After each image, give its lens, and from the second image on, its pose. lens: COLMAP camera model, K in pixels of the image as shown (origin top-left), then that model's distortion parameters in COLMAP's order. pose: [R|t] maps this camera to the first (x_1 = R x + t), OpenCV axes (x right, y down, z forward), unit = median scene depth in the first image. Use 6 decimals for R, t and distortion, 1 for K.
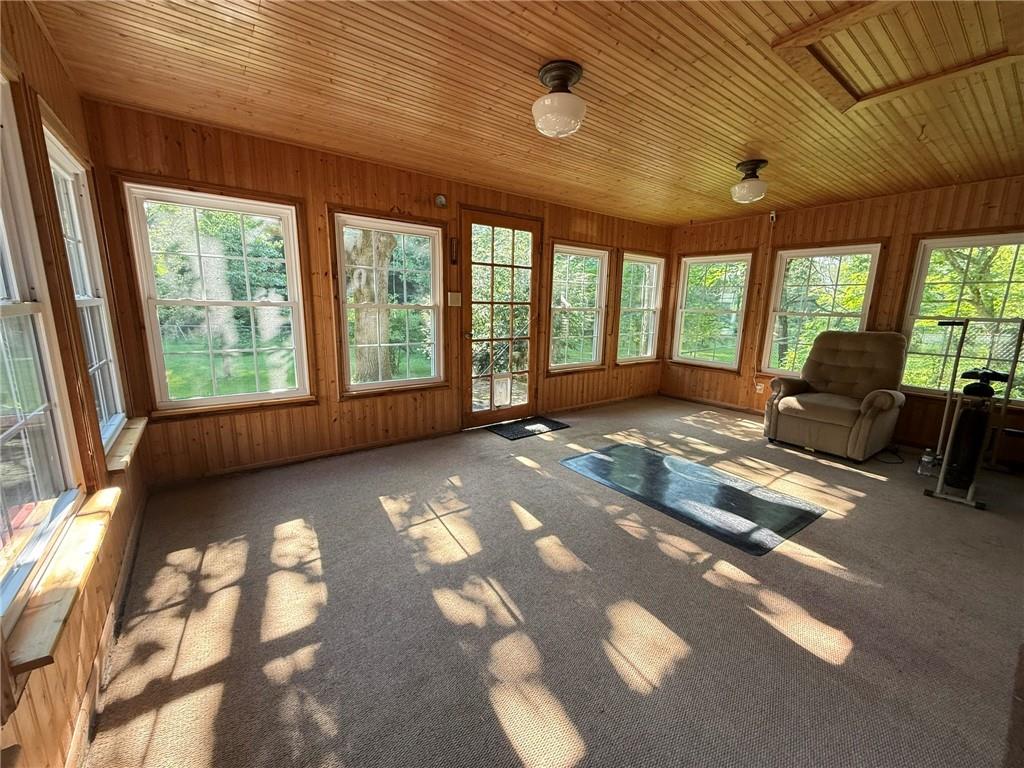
lens RADIAL K [[407.9, 0, 508.6], [0, 407.9, 385.0], [0, 0, 1]] dist [-0.001921, -0.000173]
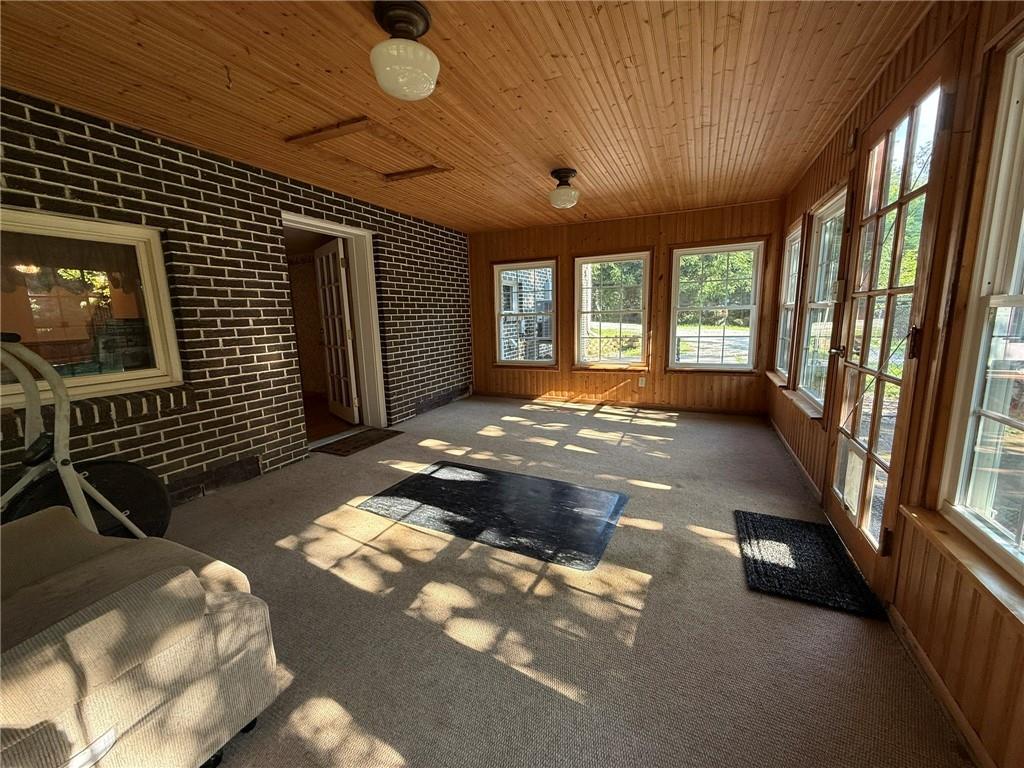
lens RADIAL K [[407.9, 0, 508.6], [0, 407.9, 385.0], [0, 0, 1]] dist [-0.001921, -0.000173]
pose [[-0.877805, 0.090849, -0.470324, 0.907270], [-0.076653, 0.942558, 0.325129, -0.349255], [0.472845, 0.321452, -0.820419, 1.947032]]
